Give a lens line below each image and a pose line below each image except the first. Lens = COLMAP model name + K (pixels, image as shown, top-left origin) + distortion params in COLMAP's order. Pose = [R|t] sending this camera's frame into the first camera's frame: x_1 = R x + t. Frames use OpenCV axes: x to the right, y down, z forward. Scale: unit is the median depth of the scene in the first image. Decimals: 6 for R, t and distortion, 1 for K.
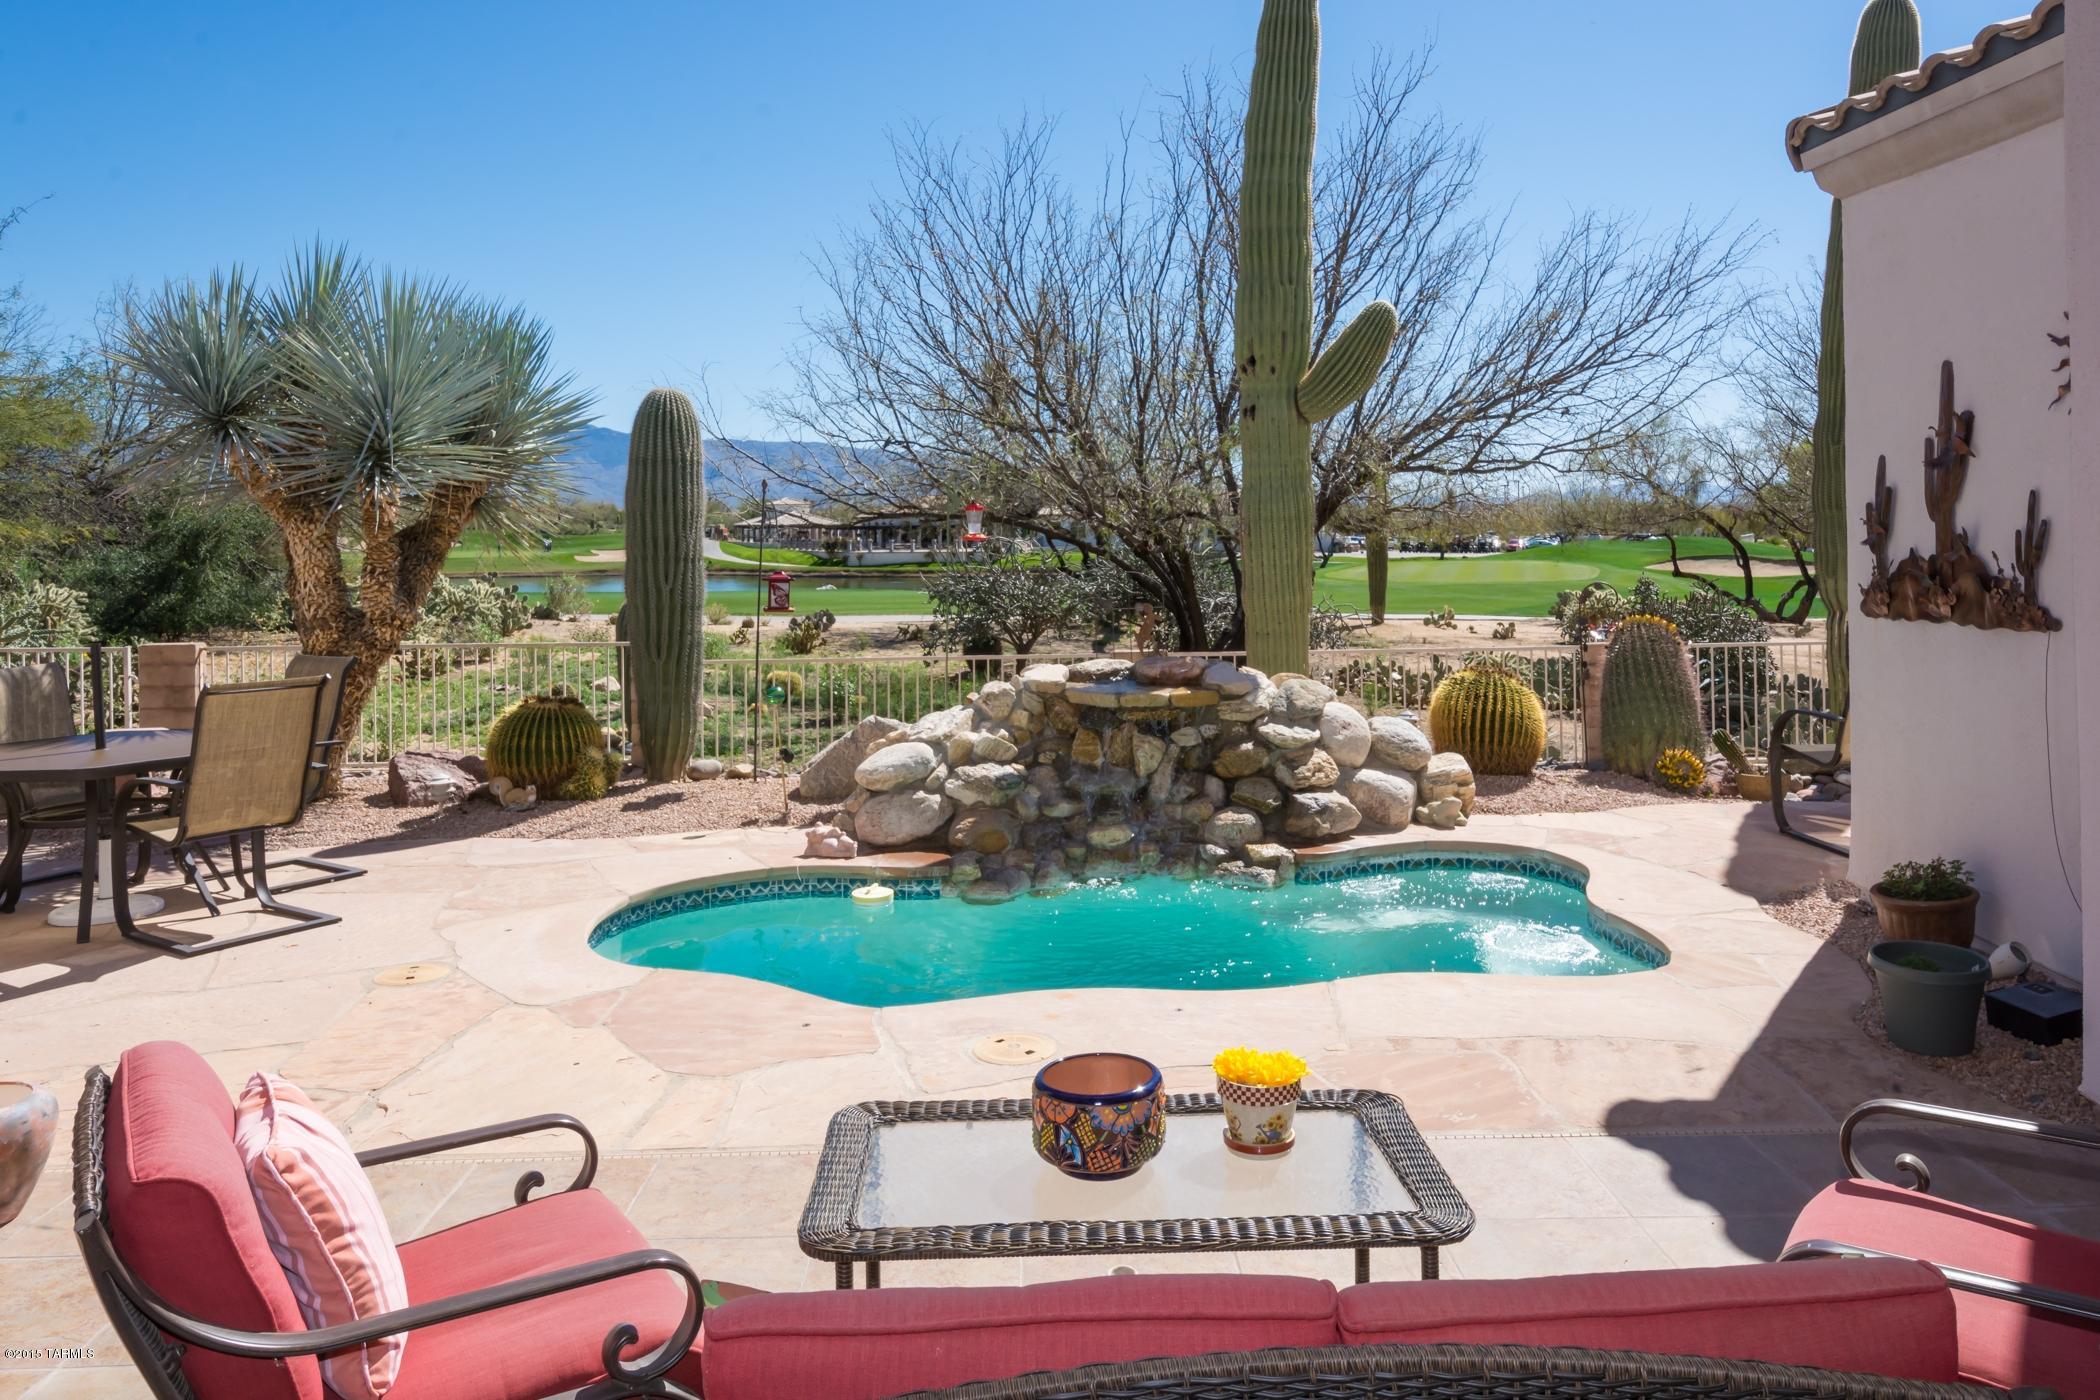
lens RADIAL K [[1511.9, 0, 1056.0], [0, 1511.9, 538.7], [0, 0, 1]] dist [-0.006863, 0.000863]
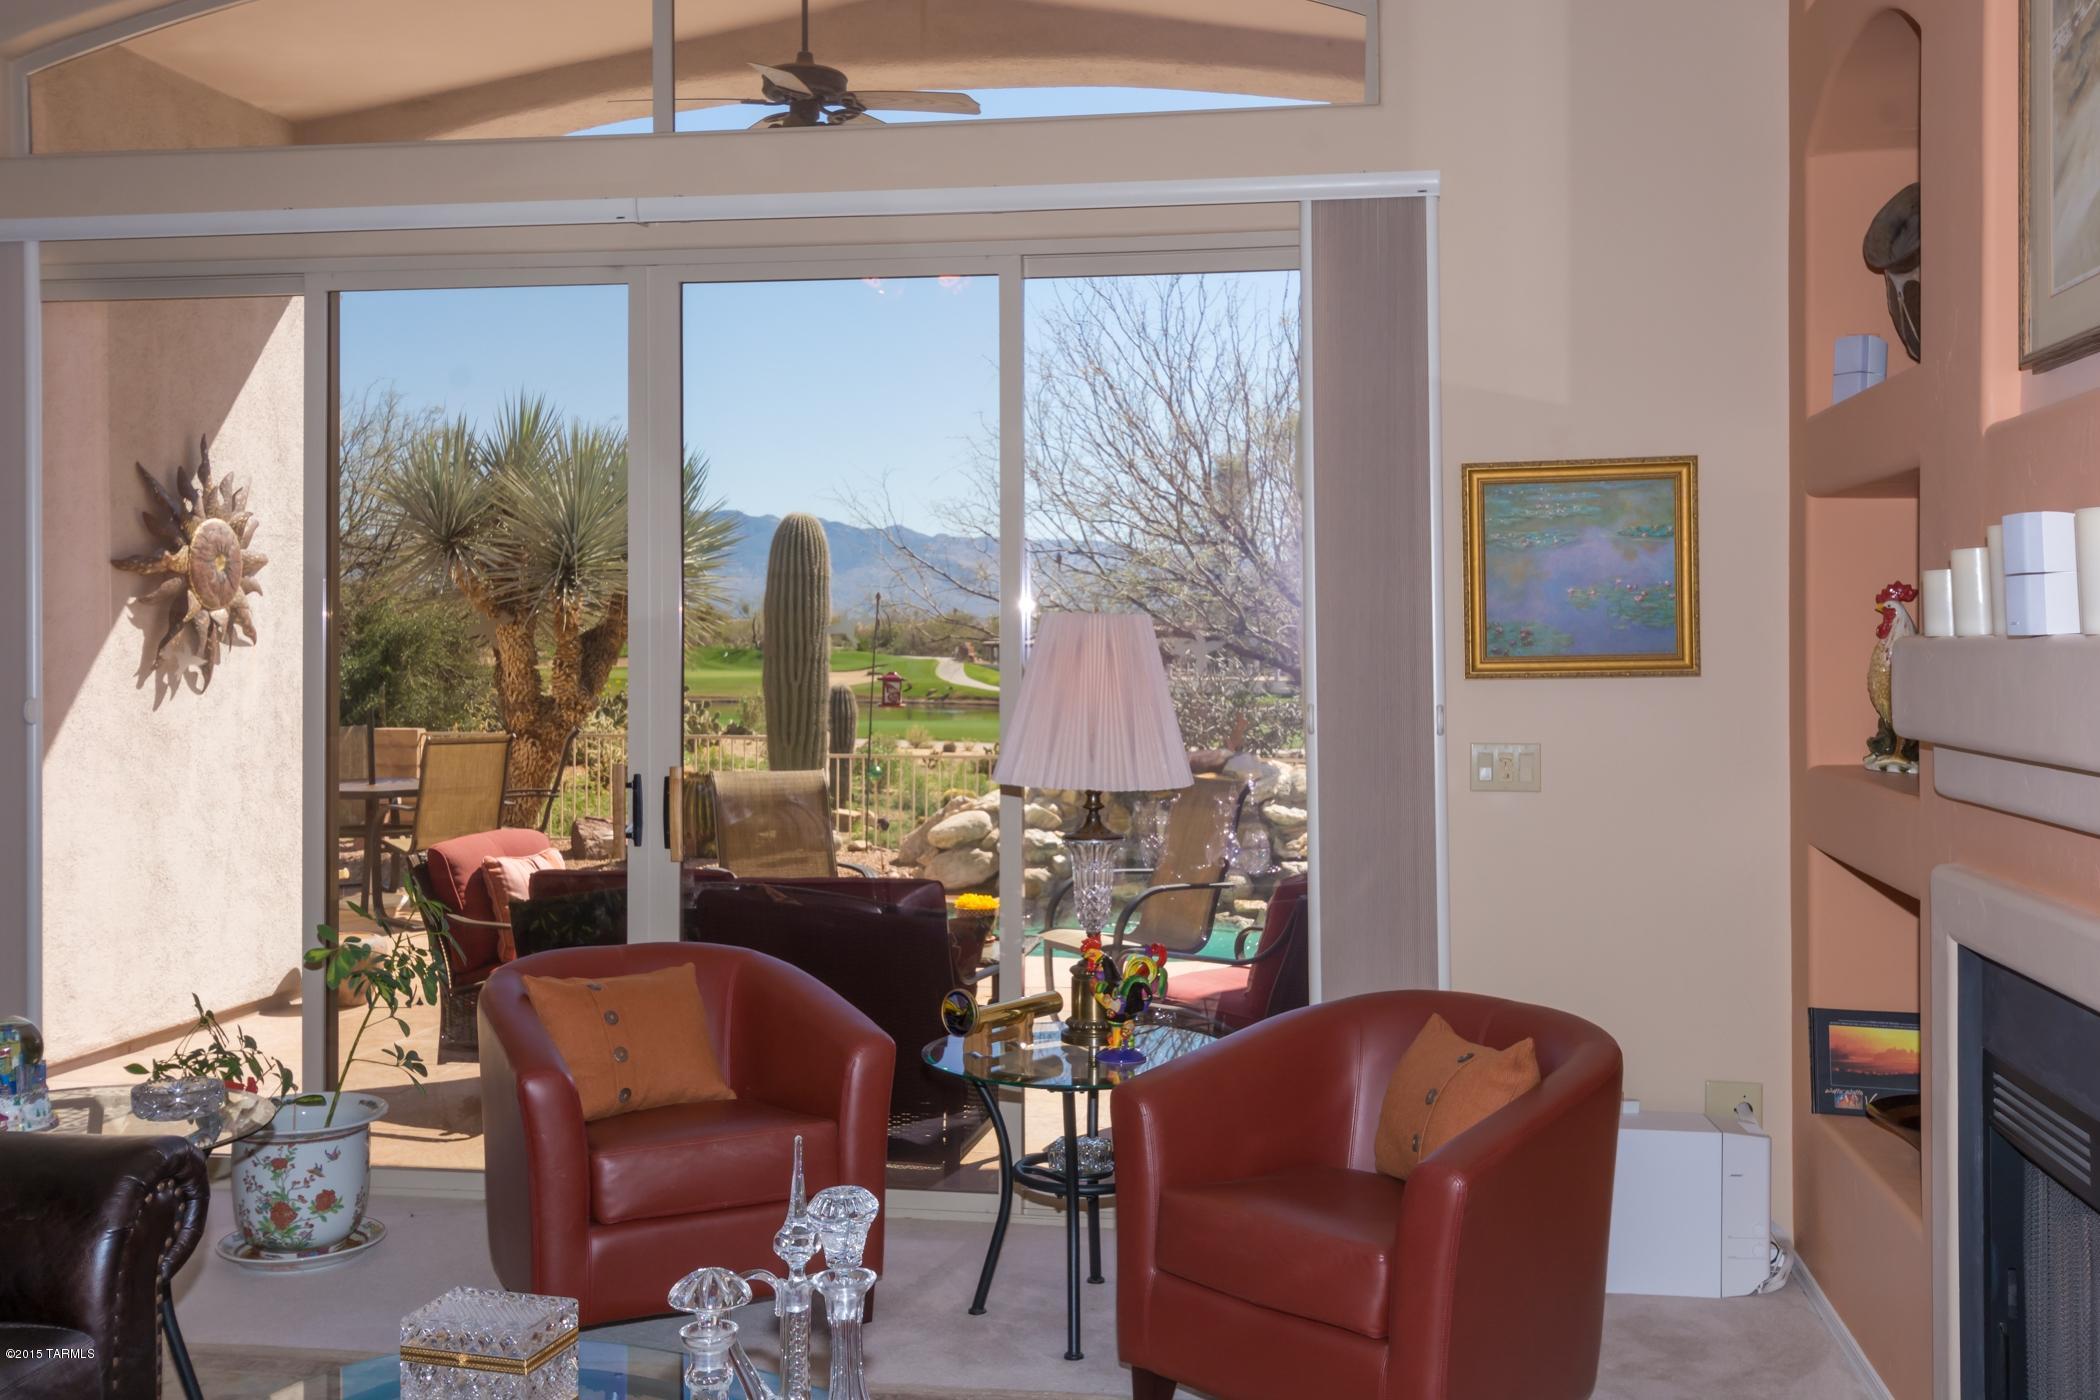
lens RADIAL K [[2108.4, 0, 1049.3], [0, 2108.4, 692.7], [0, 0, 1]] dist [-0.001132, 0.000000]
pose [[0.979916, 0.018457, -0.198556, 0.274975], [-0.016315, 0.999790, 0.012419, 0.016541], [0.198744, -0.008930, 0.980011, -0.596550]]
